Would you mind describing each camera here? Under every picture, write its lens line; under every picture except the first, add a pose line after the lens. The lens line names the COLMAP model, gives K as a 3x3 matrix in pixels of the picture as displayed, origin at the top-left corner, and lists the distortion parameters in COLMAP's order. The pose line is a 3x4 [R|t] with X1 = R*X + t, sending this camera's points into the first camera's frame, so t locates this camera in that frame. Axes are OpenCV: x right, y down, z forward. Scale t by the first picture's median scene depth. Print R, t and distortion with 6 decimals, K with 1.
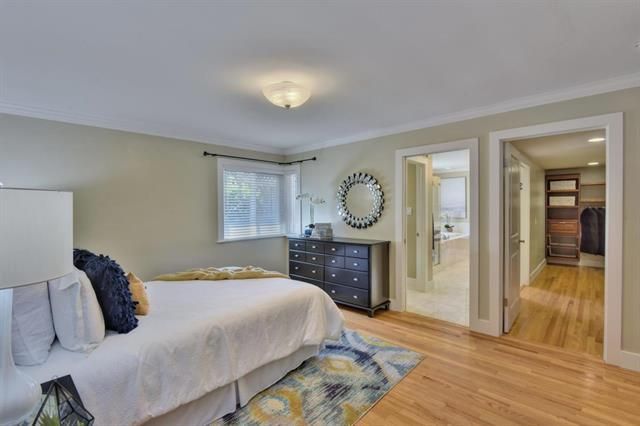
lens RADIAL K [[292.9, 0, 321.1], [0, 292.9, 210.6], [0, 0, 1]] dist [-0.024237, -0.001311]
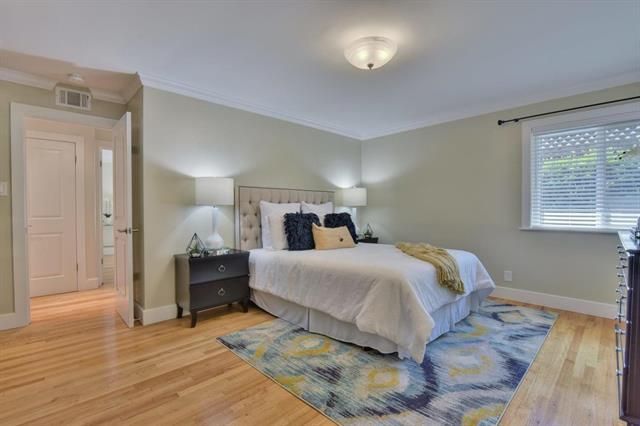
lens RADIAL K [[292.9, 0, 320.9], [0, 292.9, 211.2], [0, 0, 1]] dist [-0.024237, -0.001311]
pose [[-0.057758, 0.017777, -0.998172, 0.820011], [-0.003665, 0.999831, 0.018018, 0.084994], [0.998324, 0.004699, -0.057683, 0.889588]]
